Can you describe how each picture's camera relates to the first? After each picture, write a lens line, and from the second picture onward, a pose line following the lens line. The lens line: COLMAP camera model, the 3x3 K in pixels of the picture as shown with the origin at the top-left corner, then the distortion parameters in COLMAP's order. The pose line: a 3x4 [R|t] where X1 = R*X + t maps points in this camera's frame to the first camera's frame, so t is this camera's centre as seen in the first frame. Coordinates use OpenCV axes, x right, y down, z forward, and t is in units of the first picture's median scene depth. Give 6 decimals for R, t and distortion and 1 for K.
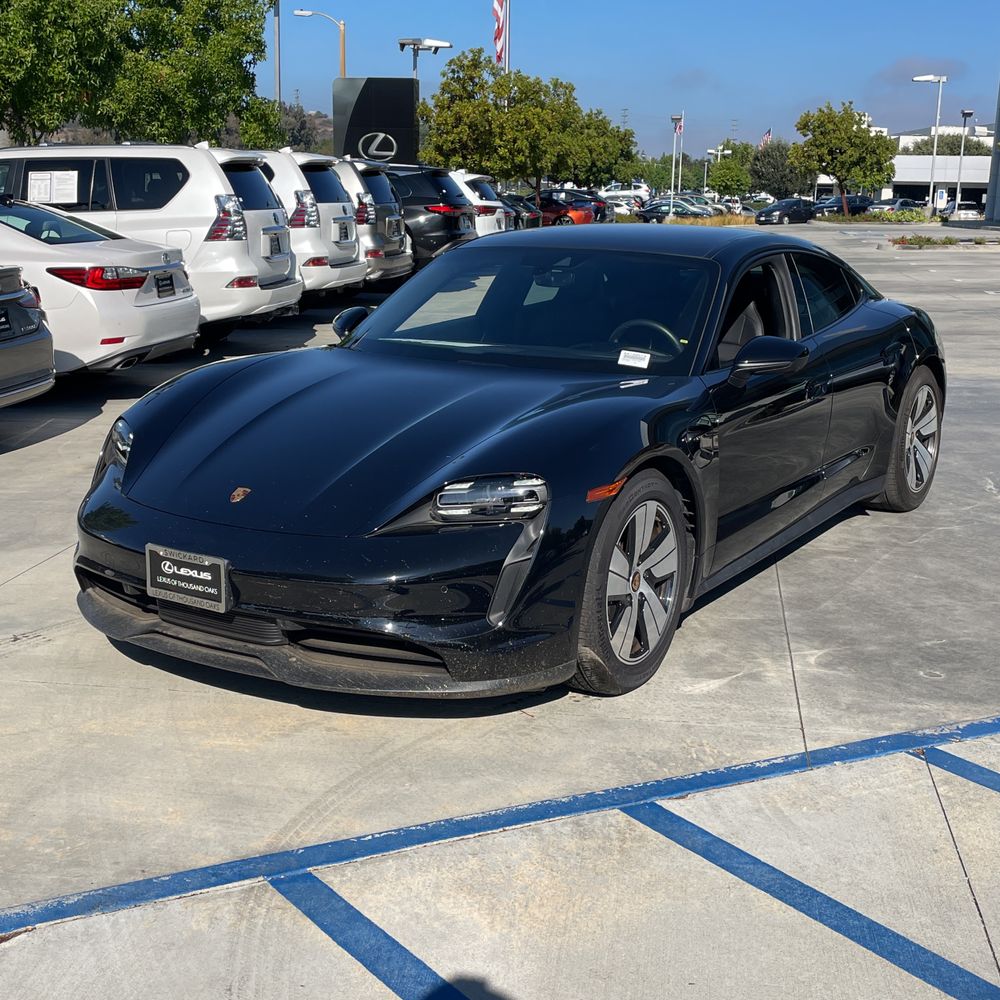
lens RADIAL K [[1364.3, 0, 507.7], [0, 1364.3, 496.2], [0, 0, 1]] dist [0.041950, 0.000000]
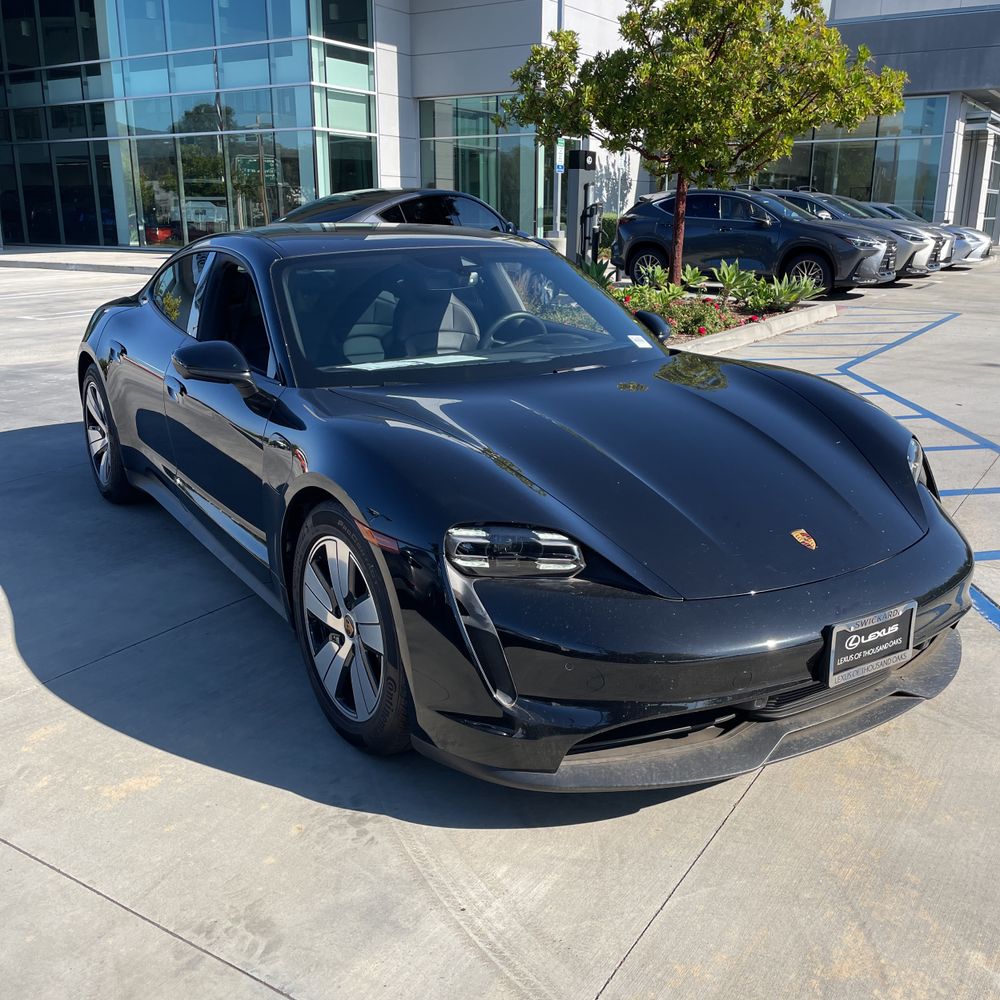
lens RADIAL K [[1022.0, 0, 509.3], [0, 1022.0, 505.2], [0, 0, 1]] dist [0.019120, 0.000000]
pose [[0.403215, -0.264627, 0.876008, -0.103714], [0.204948, 0.959073, 0.195385, -0.023219], [-0.891860, 0.100755, 0.440947, 0.109960]]
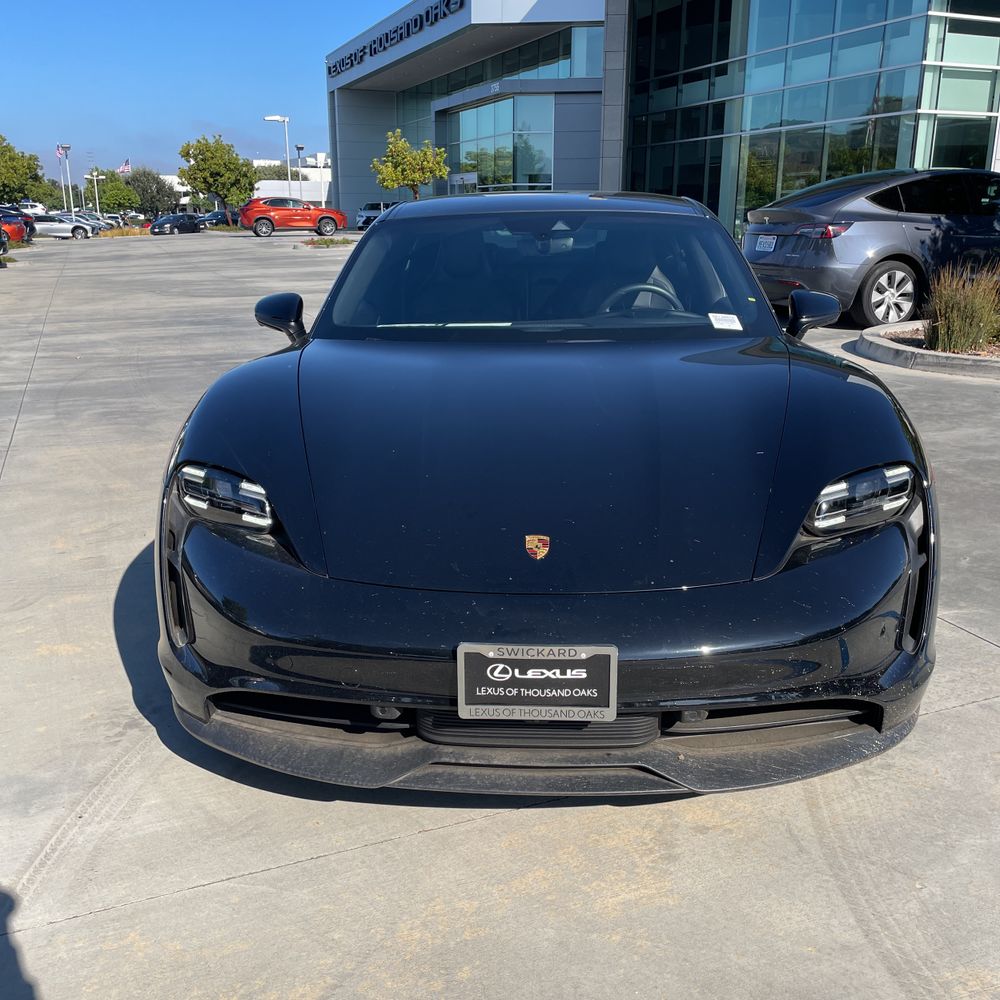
lens RADIAL K [[1022.0, 0, 503.9], [0, 1022.0, 500.1], [0, 0, 1]] dist [0.019120, 0.000000]
pose [[0.863319, -0.154905, 0.480296, -0.057715], [0.127539, 0.987802, 0.089337, -0.009247], [-0.488276, -0.015870, 0.872545, 0.068473]]
